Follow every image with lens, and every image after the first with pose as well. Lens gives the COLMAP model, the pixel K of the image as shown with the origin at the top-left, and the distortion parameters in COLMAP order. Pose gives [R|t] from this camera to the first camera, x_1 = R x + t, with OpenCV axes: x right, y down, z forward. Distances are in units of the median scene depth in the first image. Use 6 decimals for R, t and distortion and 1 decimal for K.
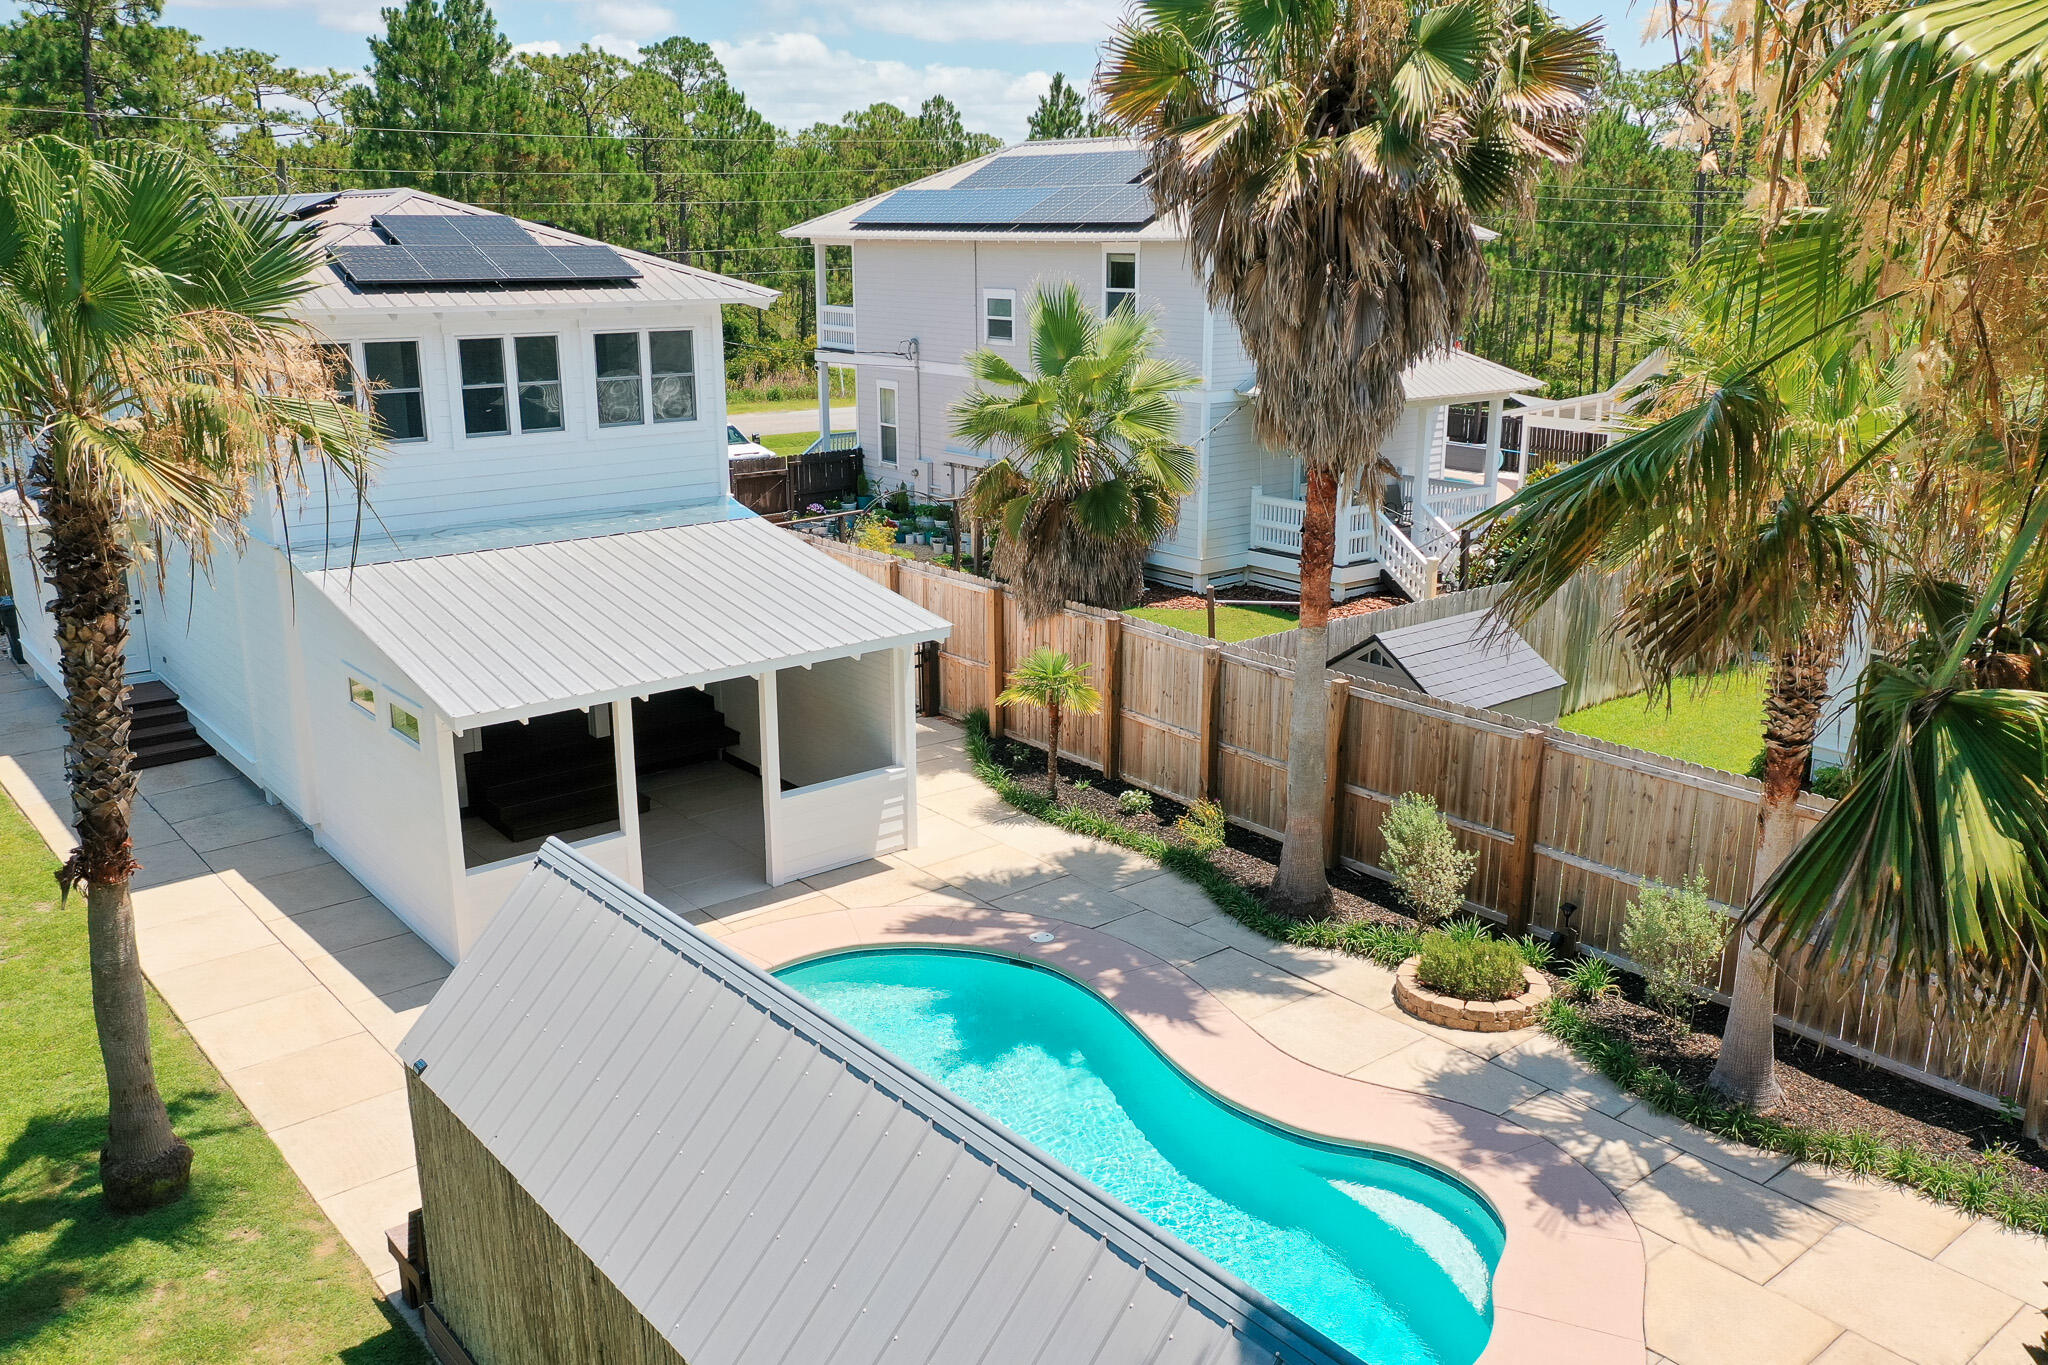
lens RADIAL K [[1652.0, 0, 1024.0], [0, 1652.0, 682.5], [0, 0, 1]] dist [0.001203, 0.000092]
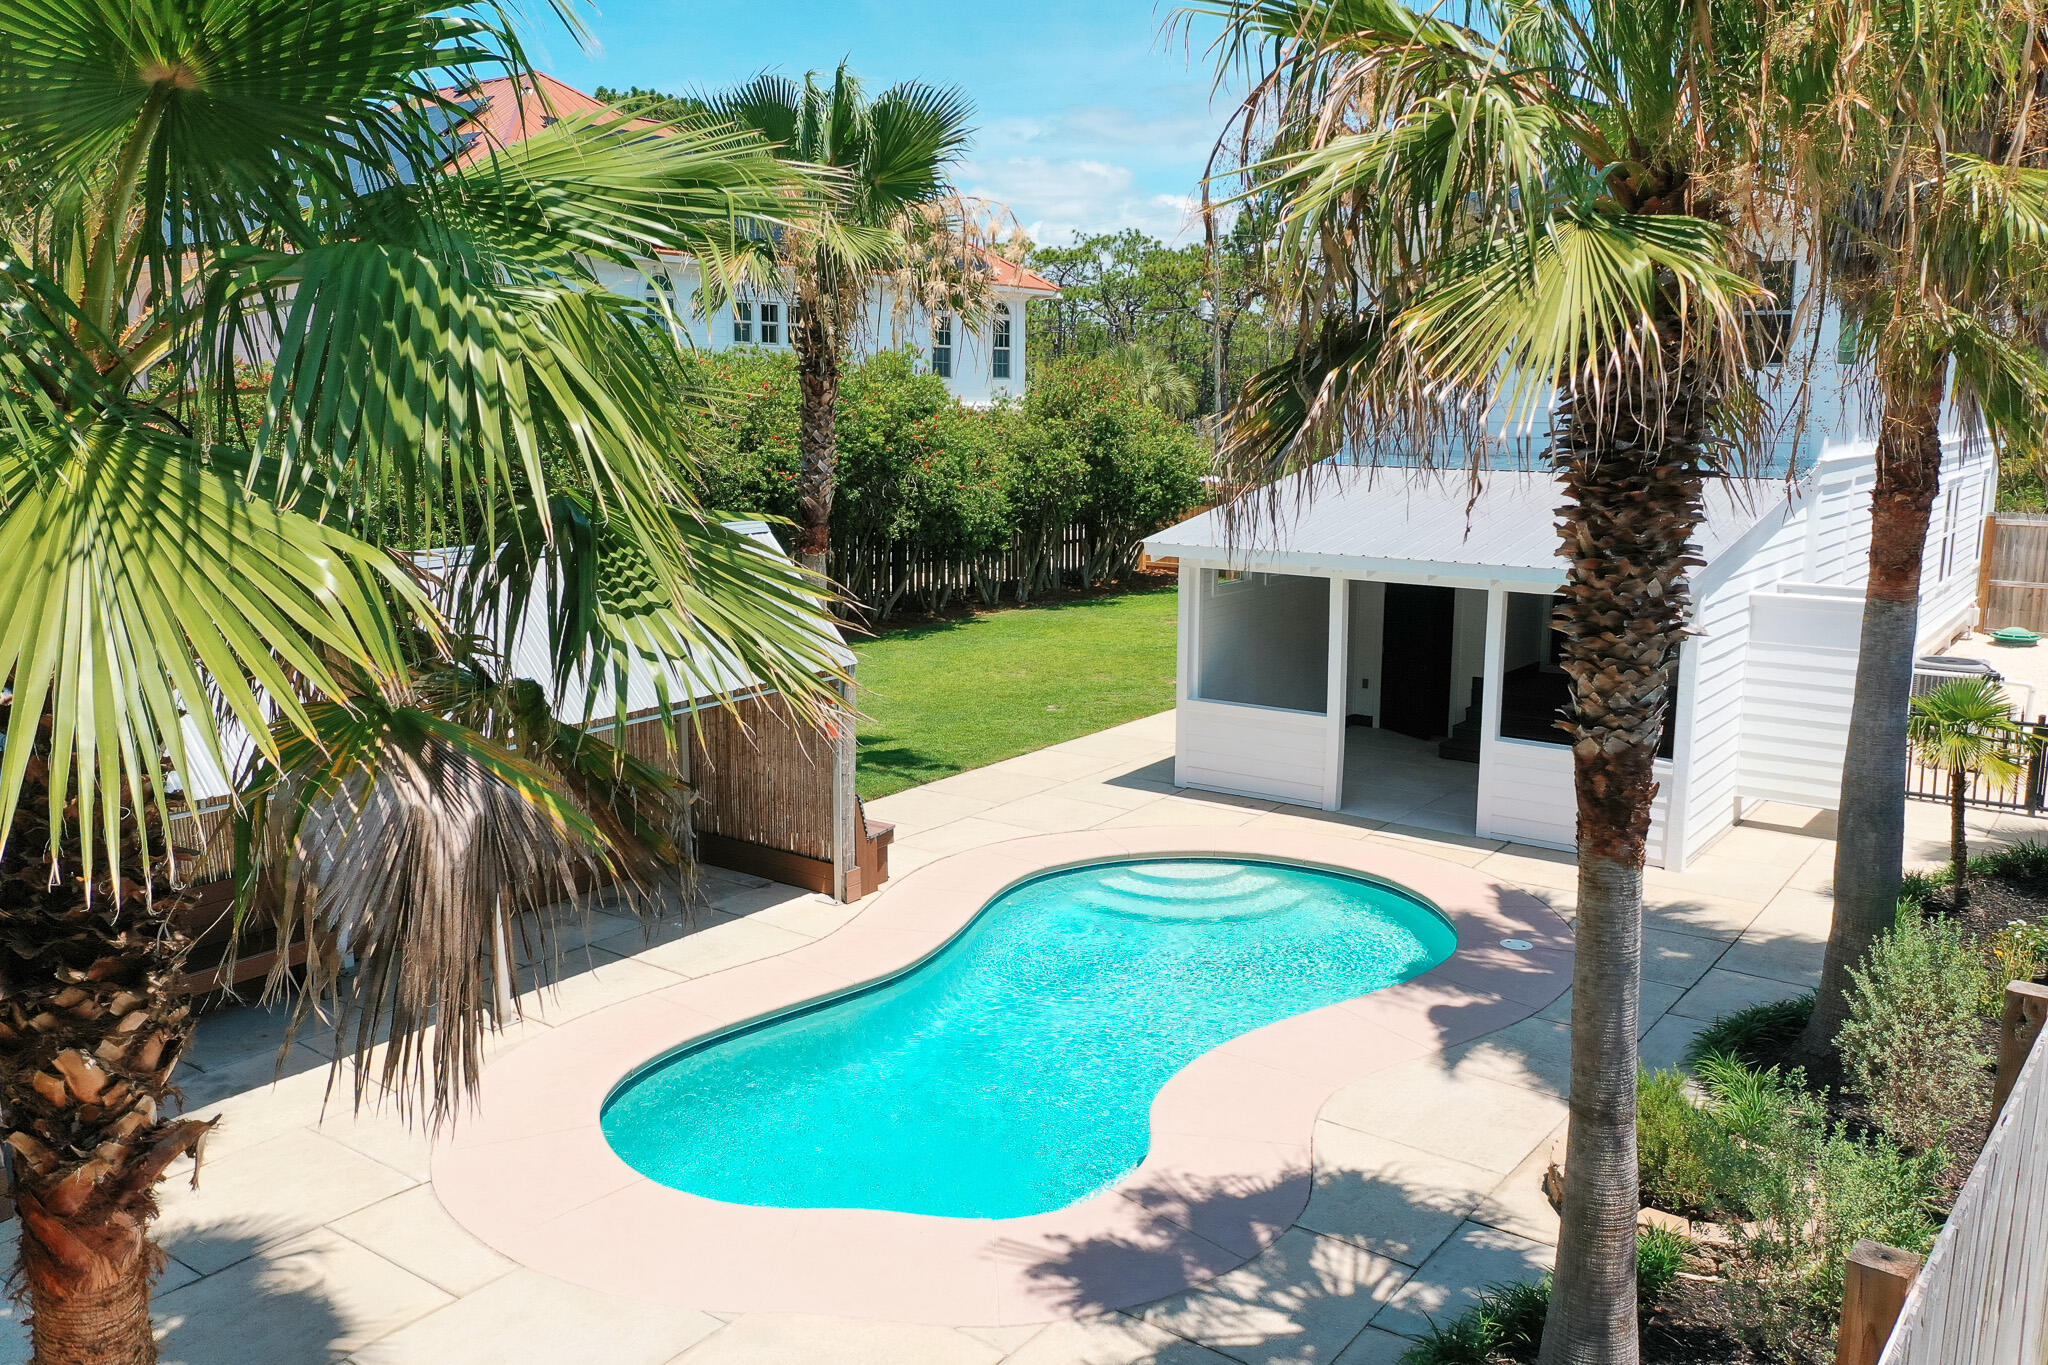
lens RADIAL K [[1652.0, 0, 1024.0], [0, 1652.0, 682.5], [0, 0, 1]] dist [0.001203, 0.000092]
pose [[0.222843, 0.175530, -0.958921, 0.735601], [-0.262347, 0.958165, 0.114425, 0.011807], [0.938890, 0.226072, 0.259570, 0.593990]]
